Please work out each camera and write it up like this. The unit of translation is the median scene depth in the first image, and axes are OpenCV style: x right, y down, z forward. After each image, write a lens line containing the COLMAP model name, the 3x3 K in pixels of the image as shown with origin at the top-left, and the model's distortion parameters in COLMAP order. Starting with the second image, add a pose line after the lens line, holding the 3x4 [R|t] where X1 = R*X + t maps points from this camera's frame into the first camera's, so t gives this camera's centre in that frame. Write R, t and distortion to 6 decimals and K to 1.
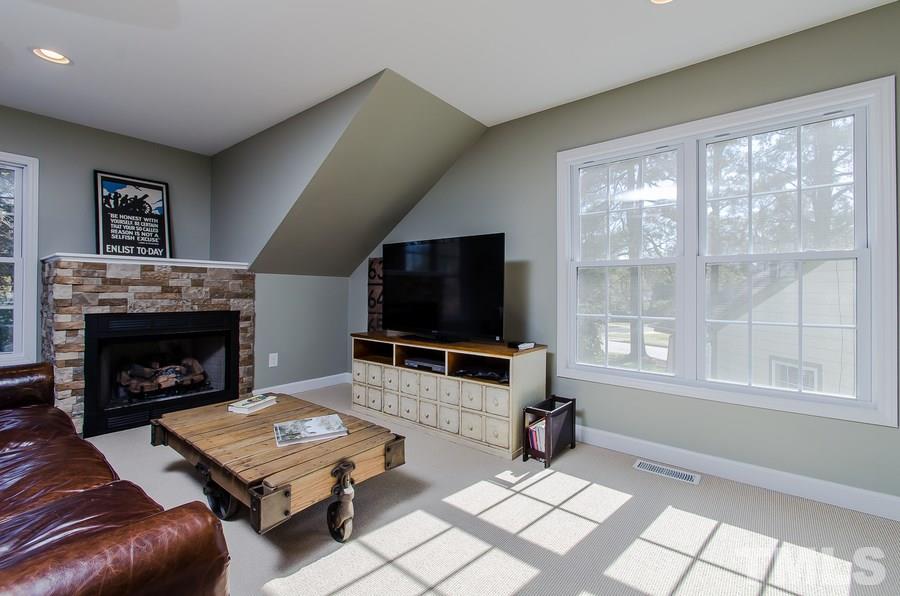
lens RADIAL K [[398.6, 0, 453.8], [0, 398.6, 292.1], [0, 0, 1]] dist [-0.000131, -0.000034]
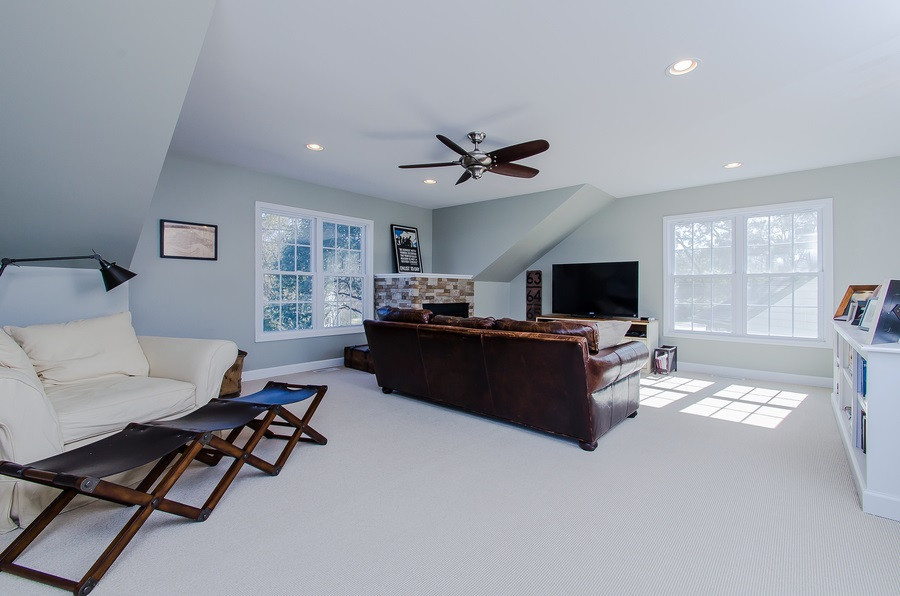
lens RADIAL K [[398.6, 0, 453.8], [0, 398.6, 292.1], [0, 0, 1]] dist [-0.000131, -0.000034]
pose [[0.999066, -0.004755, -0.042948, -0.544018], [0.004846, 0.999986, 0.002026, -0.004298], [0.042938, -0.002232, 0.999075, -0.768741]]
